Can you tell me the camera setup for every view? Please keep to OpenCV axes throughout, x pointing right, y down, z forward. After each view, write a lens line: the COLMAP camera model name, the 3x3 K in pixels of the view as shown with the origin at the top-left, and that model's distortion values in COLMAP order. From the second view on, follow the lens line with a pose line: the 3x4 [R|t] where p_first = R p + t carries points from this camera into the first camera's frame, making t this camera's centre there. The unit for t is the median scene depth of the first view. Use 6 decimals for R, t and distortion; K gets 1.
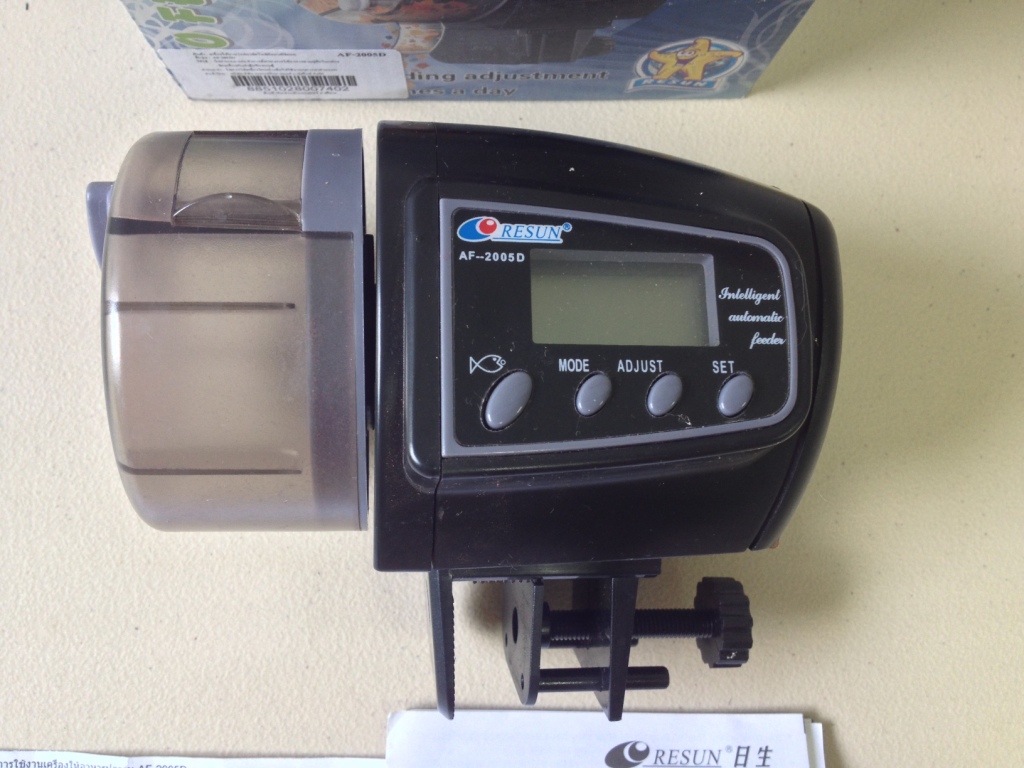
lens RADIAL K [[1037.7, 0, 482.4], [0, 1037.7, 384.2], [0, 0, 1]] dist [-0.010875, -0.012683]
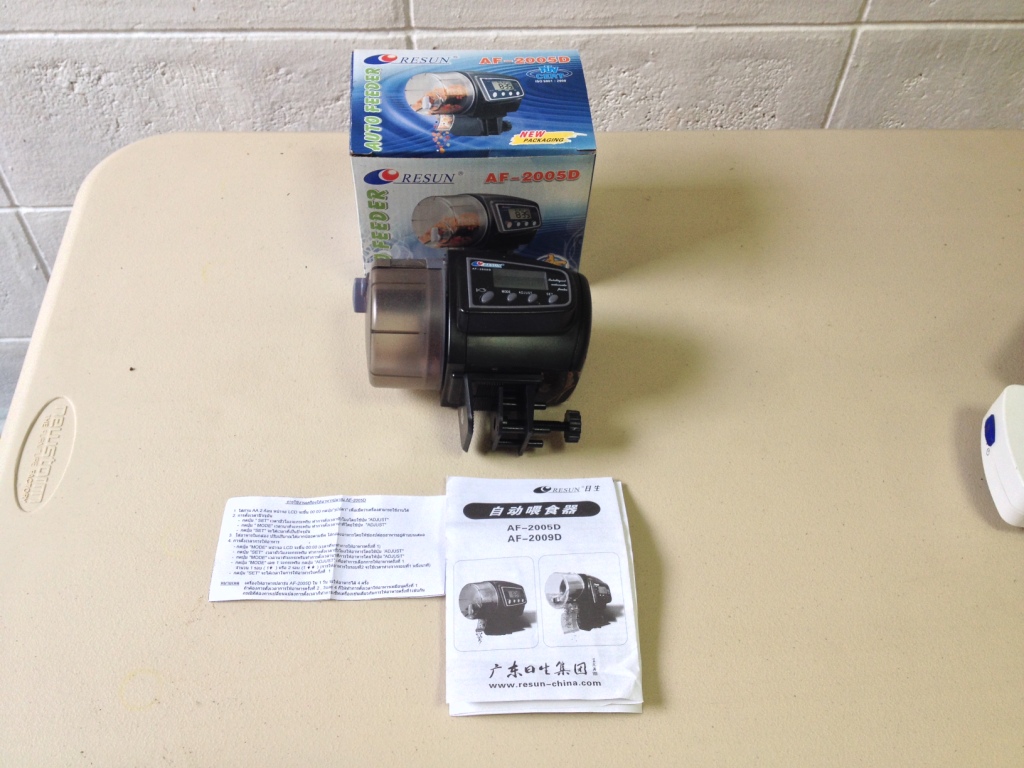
lens RADIAL K [[1037.7, 0, 482.4], [0, 1037.7, 384.2], [0, 0, 1]] dist [-0.010875, -0.012683]
pose [[0.999503, -0.026445, 0.017168, -0.057887], [0.031513, 0.855147, -0.517426, 1.998470], [-0.000998, 0.517710, 0.855555, -1.780672]]
